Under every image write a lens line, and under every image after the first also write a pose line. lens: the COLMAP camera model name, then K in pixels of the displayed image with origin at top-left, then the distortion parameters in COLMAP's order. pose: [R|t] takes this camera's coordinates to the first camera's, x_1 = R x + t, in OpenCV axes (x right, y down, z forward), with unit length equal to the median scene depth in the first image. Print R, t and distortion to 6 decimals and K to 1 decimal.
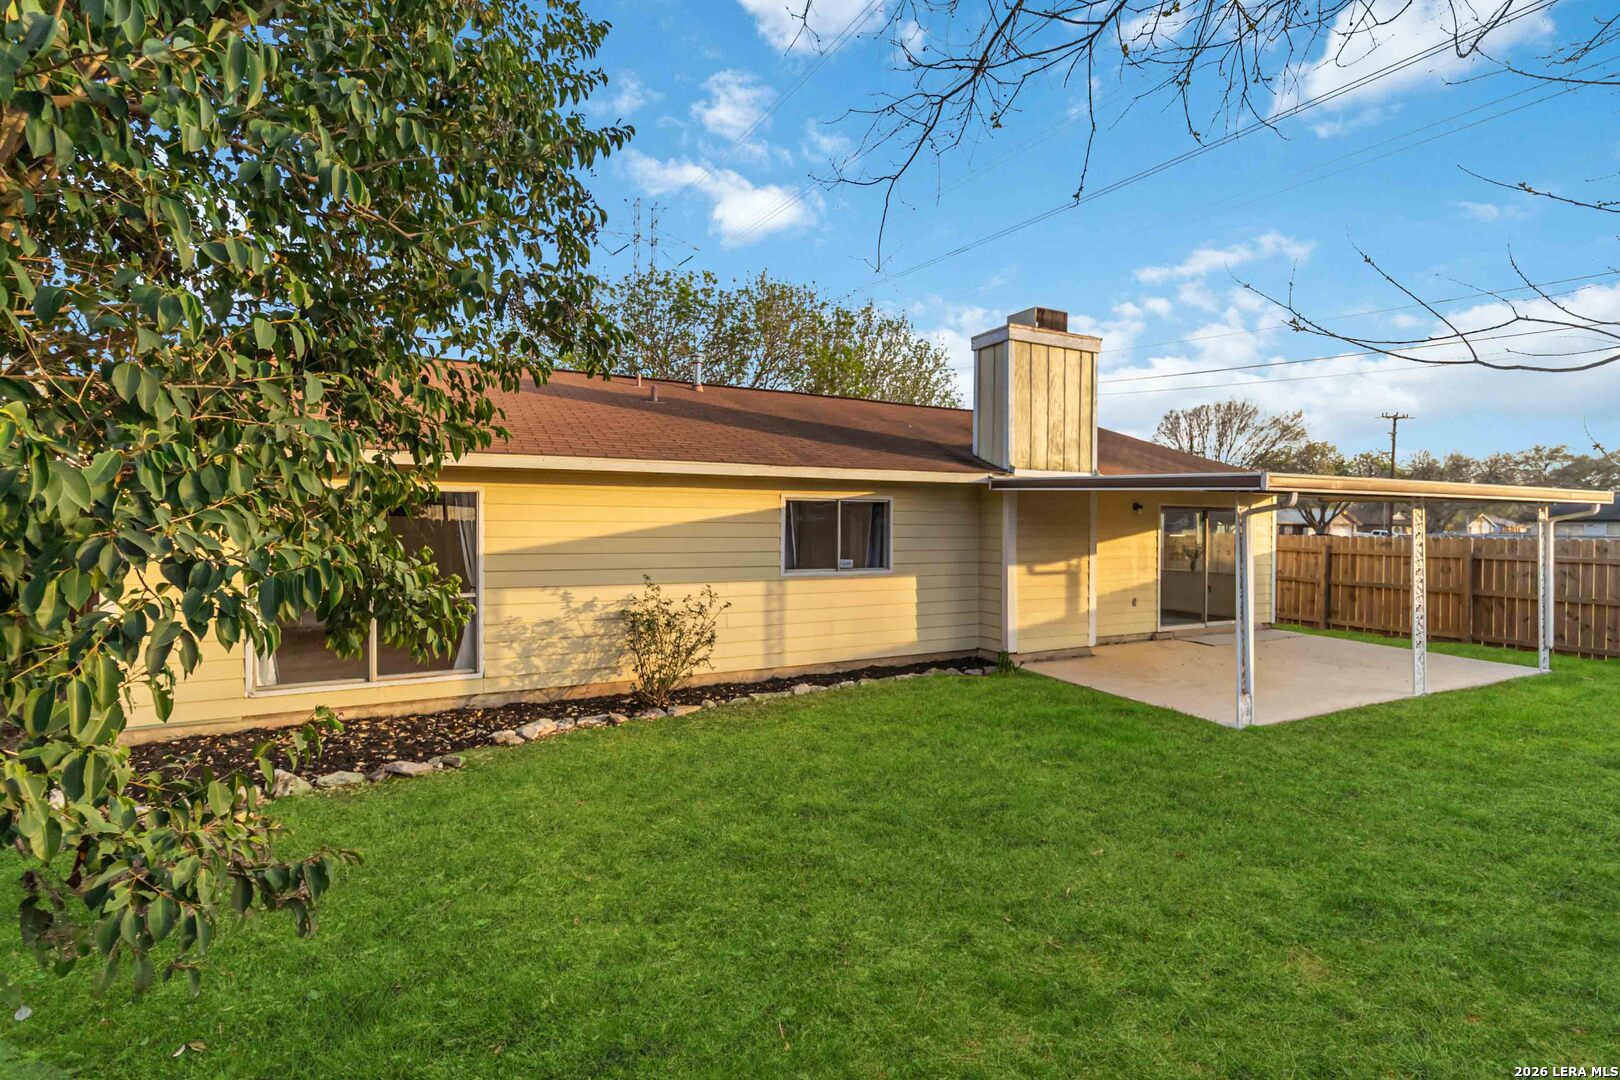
lens RADIAL K [[773.4, 0, 815.7], [0, 773.4, 510.1], [0, 0, 1]] dist [0.000619, 0.000126]
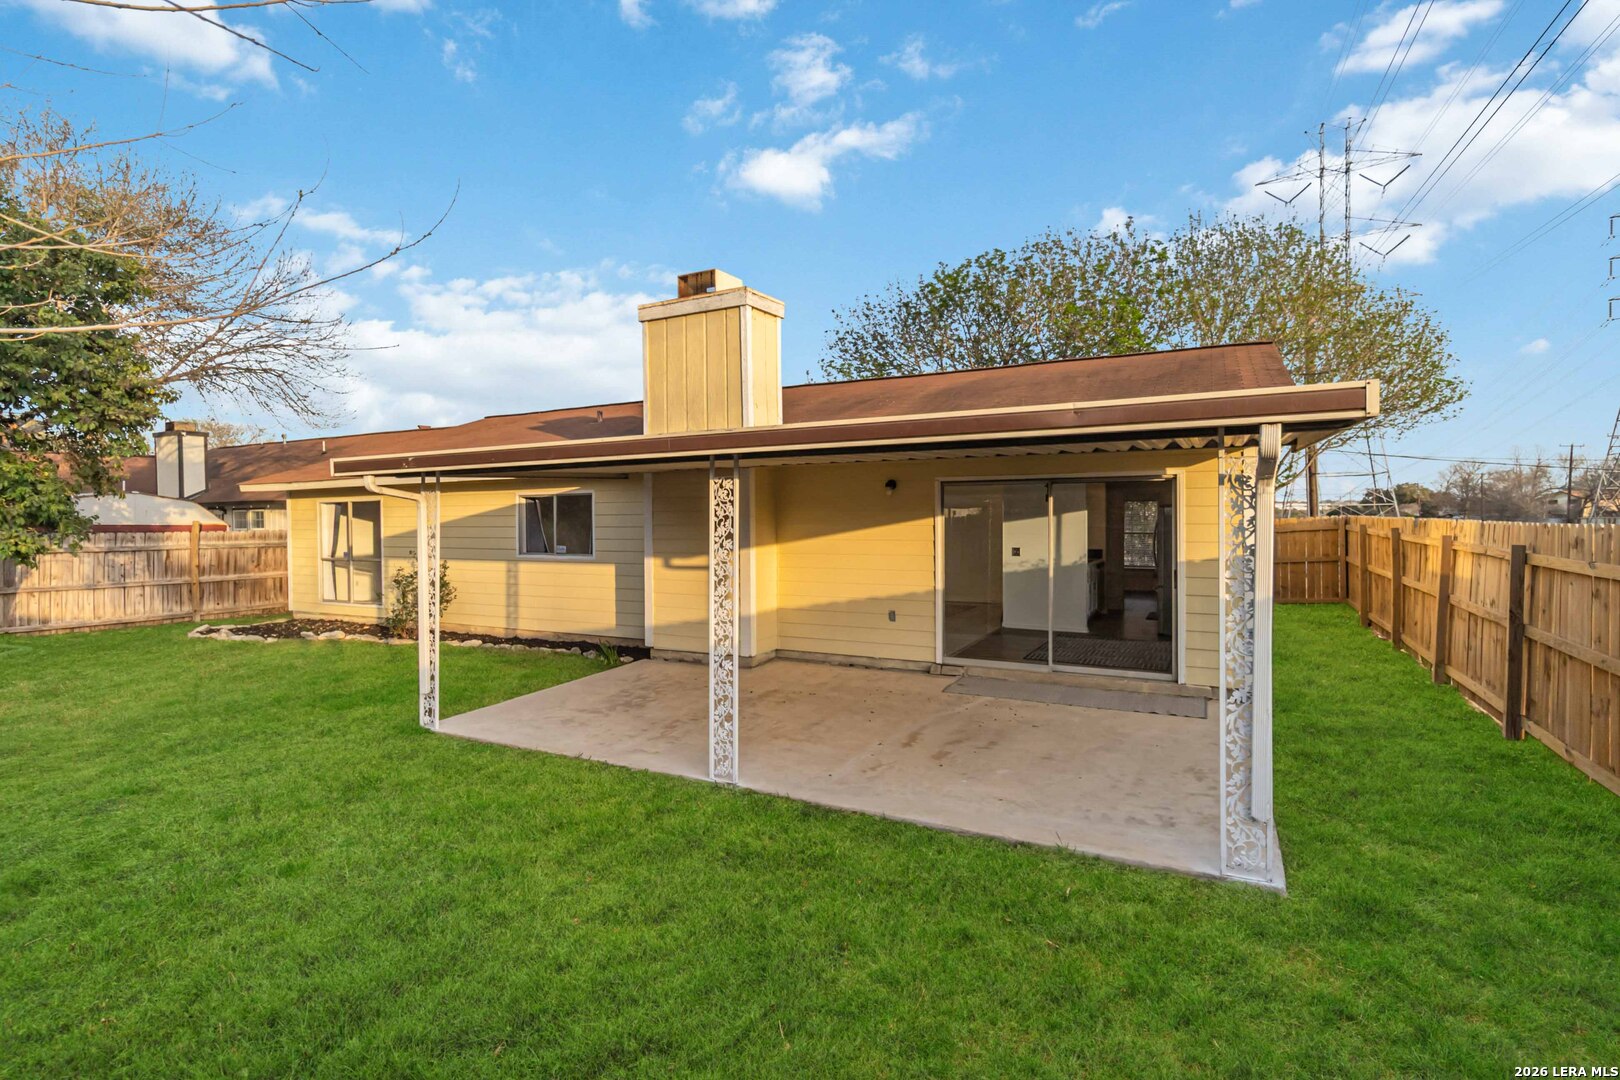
lens RADIAL K [[762.8, 0, 816.3], [0, 762.8, 531.6], [0, 0, 1]] dist [0.000932, 0.000984]
pose [[0.572386, 0.006421, -0.819959, 1.158795], [0.021057, 0.999524, 0.022526, 0.022827], [0.819714, -0.030159, 0.571978, 0.631857]]
